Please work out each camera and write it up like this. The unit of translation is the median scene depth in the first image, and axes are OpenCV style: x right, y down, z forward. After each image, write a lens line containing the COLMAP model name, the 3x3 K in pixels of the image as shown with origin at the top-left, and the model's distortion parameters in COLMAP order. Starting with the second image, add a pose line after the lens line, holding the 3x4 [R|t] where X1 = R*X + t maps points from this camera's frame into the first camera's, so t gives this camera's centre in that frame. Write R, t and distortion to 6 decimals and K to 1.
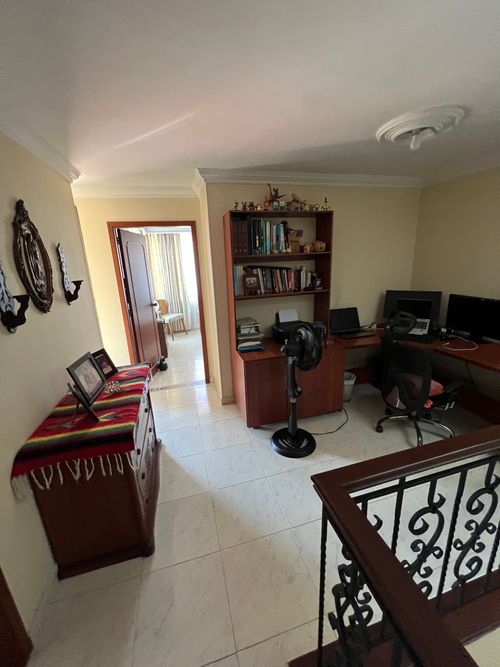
lens RADIAL K [[266.9, 0, 250.8], [0, 266.9, 332.3], [0, 0, 1]] dist [-0.002155, -0.000304]
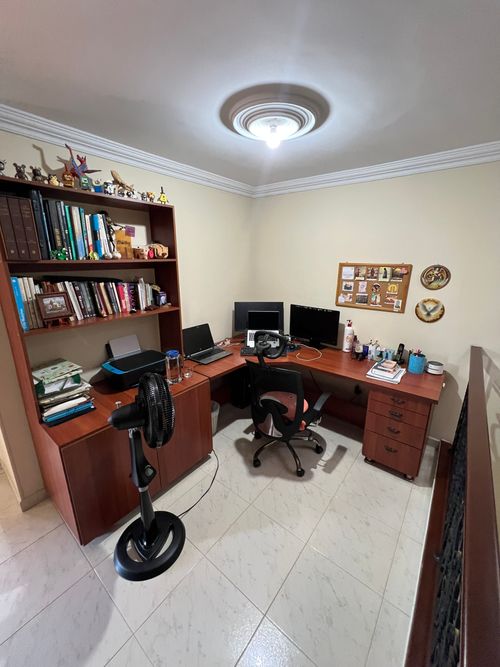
lens RADIAL K [[266.6, 0, 251.4], [0, 266.6, 331.9], [0, 0, 1]] dist [-0.001512, 0.000229]
pose [[0.807023, -0.113970, 0.579417, 0.004627], [0.118832, 0.992470, 0.029706, -0.090288], [-0.578440, 0.044880, 0.814490, 0.254724]]
